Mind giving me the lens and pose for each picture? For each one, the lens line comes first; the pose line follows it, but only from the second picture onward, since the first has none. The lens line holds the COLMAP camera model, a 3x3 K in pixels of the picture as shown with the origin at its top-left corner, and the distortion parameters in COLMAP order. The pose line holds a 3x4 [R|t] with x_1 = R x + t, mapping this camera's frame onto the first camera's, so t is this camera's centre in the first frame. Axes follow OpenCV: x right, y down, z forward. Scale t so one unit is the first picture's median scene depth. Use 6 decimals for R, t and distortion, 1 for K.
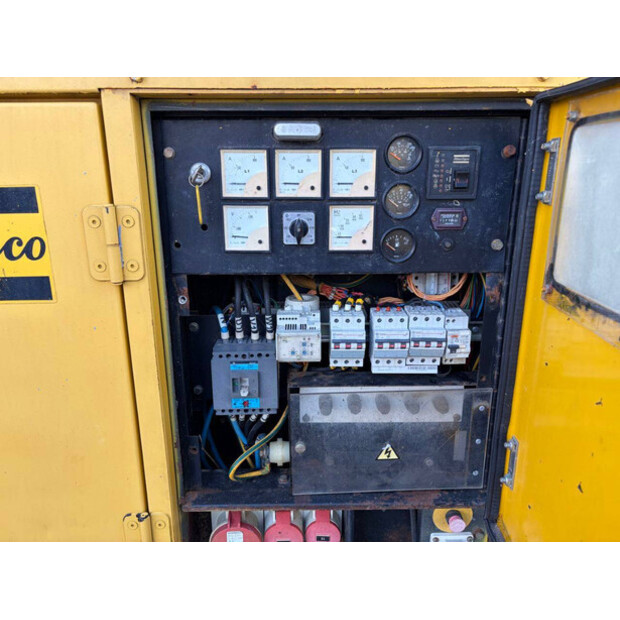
lens RADIAL K [[466.1, 0, 310.0], [0, 466.1, 305.1], [0, 0, 1]] dist [0.049799, -0.051203]
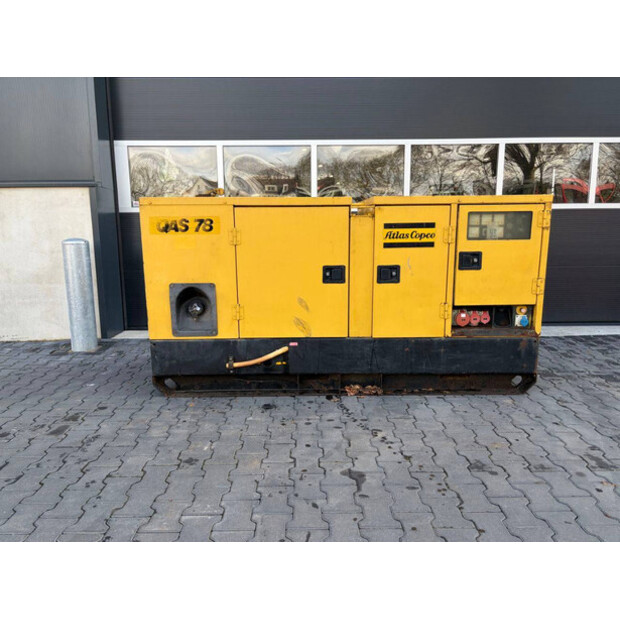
lens RADIAL K [[466.1, 0, 309.1], [0, 466.1, 310.8], [0, 0, 1]] dist [0.049799, -0.051203]
pose [[0.999994, -0.002263, -0.002446, -1.696780], [0.002034, 0.995946, -0.089930, 0.975929], [0.002640, 0.089925, 0.995945, -3.352289]]
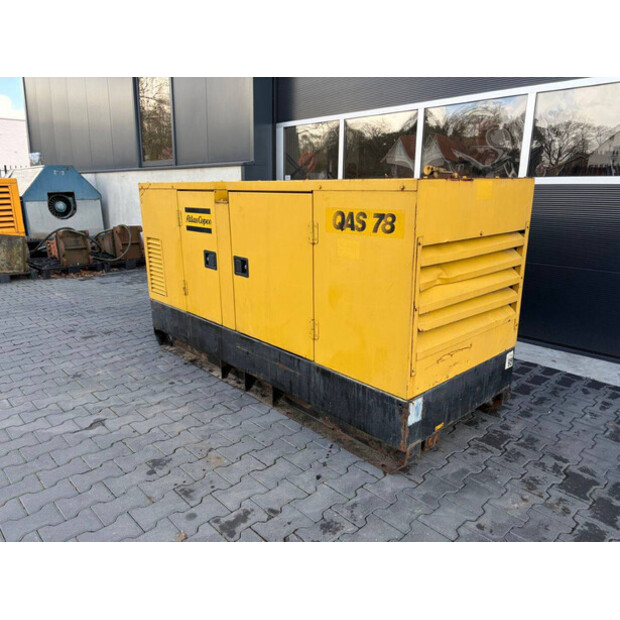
lens RADIAL K [[466.1, 0, 310.5], [0, 466.1, 307.4], [0, 0, 1]] dist [0.049799, -0.051203]
pose [[0.682436, 0.189421, -0.705975, 2.386288], [-0.197948, 0.977640, 0.070963, 0.241057], [0.703631, 0.091318, 0.704673, -1.630718]]
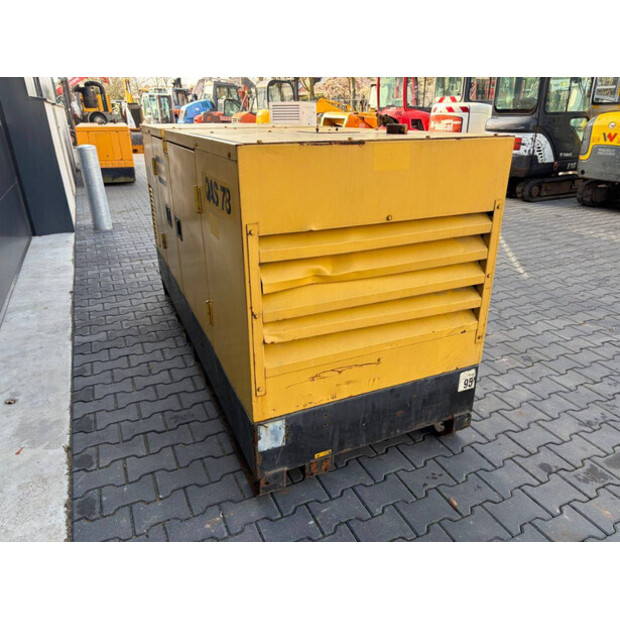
lens RADIAL K [[466.1, 0, 308.6], [0, 466.1, 311.3], [0, 0, 1]] dist [0.049799, -0.051203]
pose [[-0.403061, -0.353914, 0.843971, -5.191968], [0.254068, 0.842676, 0.474707, -1.099841], [-0.879199, 0.405762, -0.249731, 2.772216]]
